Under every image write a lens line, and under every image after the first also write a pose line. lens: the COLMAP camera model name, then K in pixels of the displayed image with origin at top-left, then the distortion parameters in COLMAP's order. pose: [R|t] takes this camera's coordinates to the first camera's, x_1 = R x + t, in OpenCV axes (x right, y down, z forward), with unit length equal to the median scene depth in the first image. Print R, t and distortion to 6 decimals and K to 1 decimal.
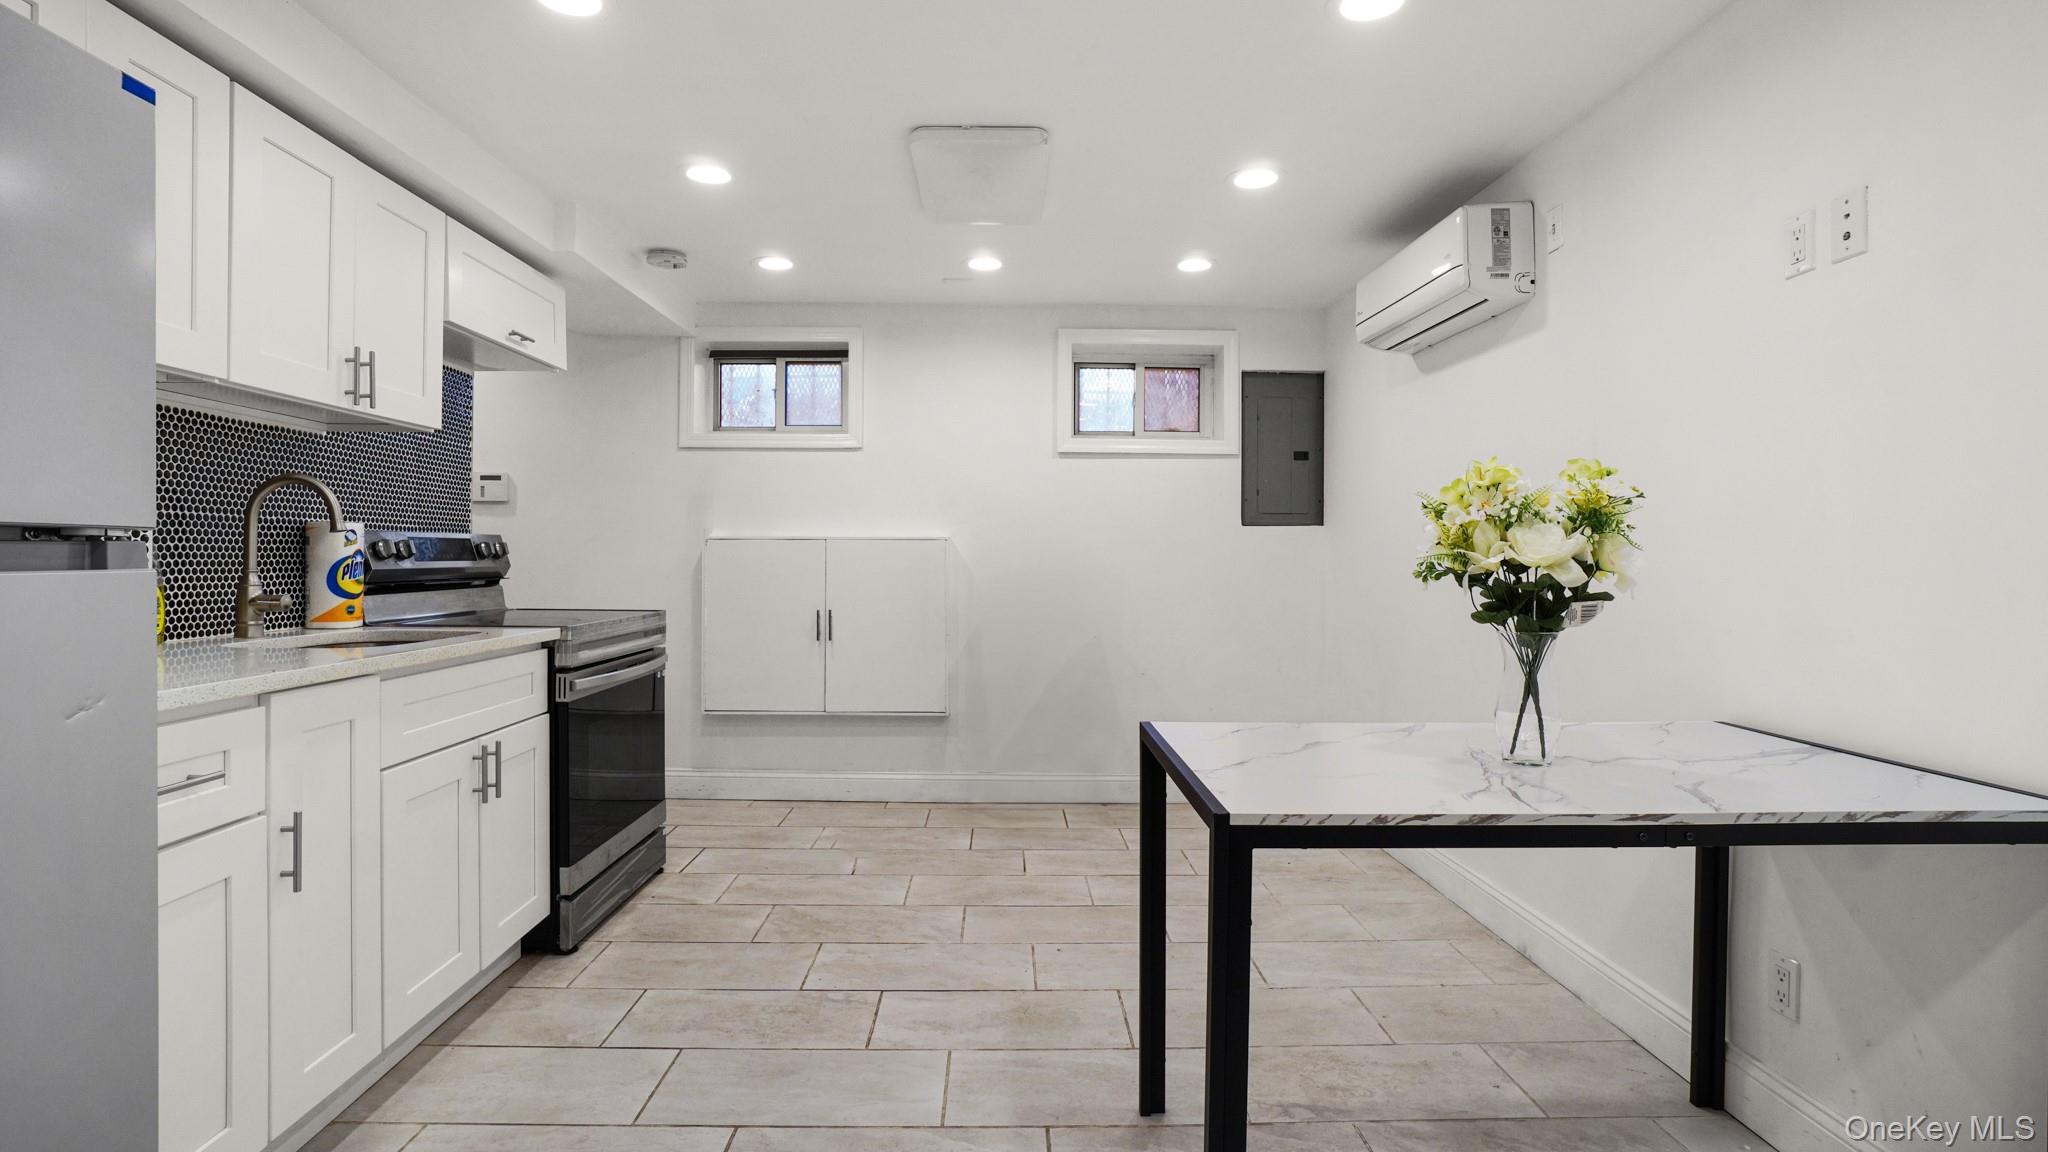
lens RADIAL K [[993.1, 0, 1014.9], [0, 993.1, 572.4], [0, 0, 1]] dist [-0.024356, -0.000043]
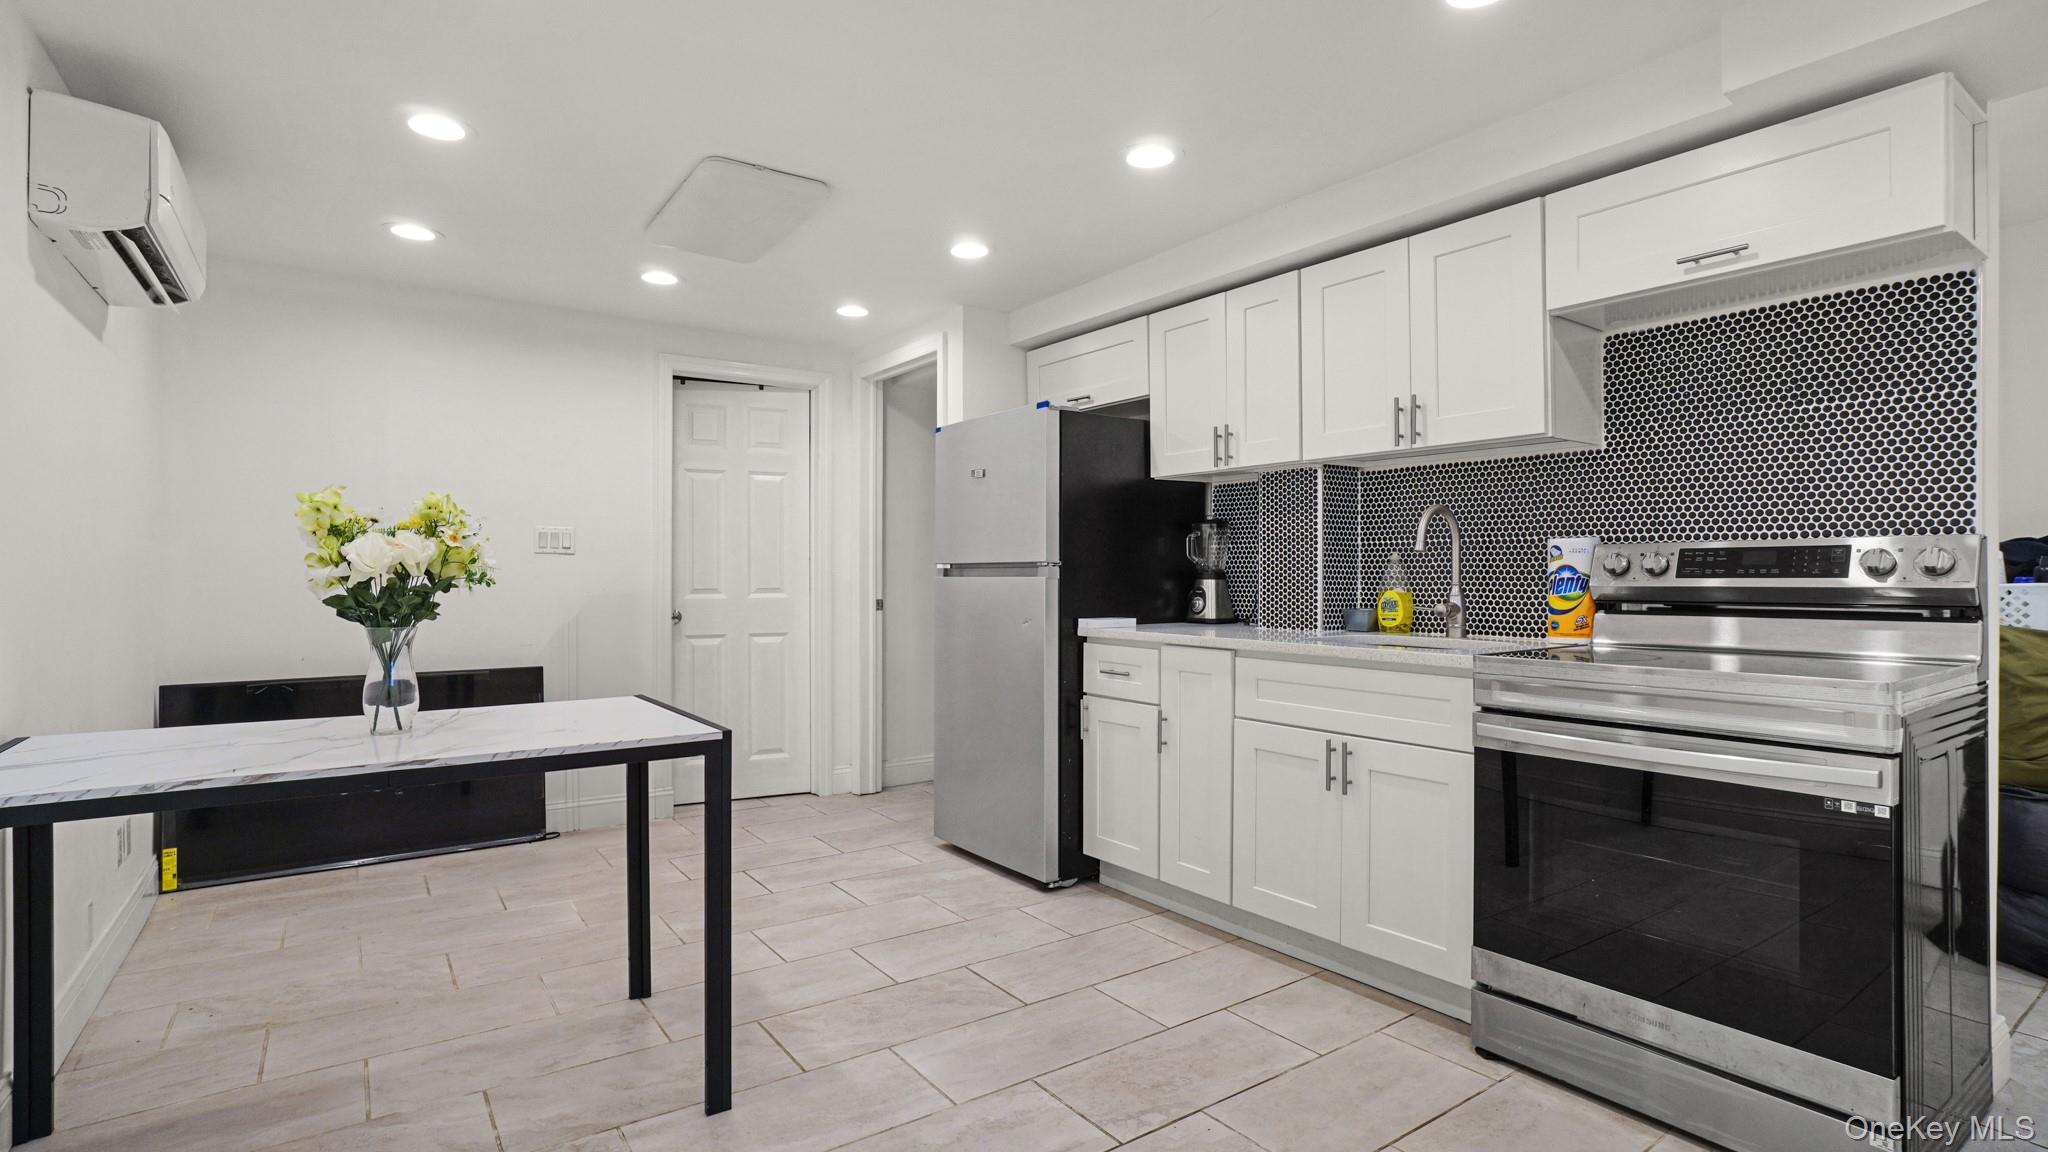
lens RADIAL K [[993.1, 0, 1014.9], [0, 993.1, 572.4], [0, 0, 1]] dist [-0.024356, -0.000043]
pose [[-0.829829, -0.007073, -0.557974, 0.382524], [-0.013725, 0.999876, 0.007737, -0.017613], [0.557850, 0.014078, -0.829823, 1.691081]]
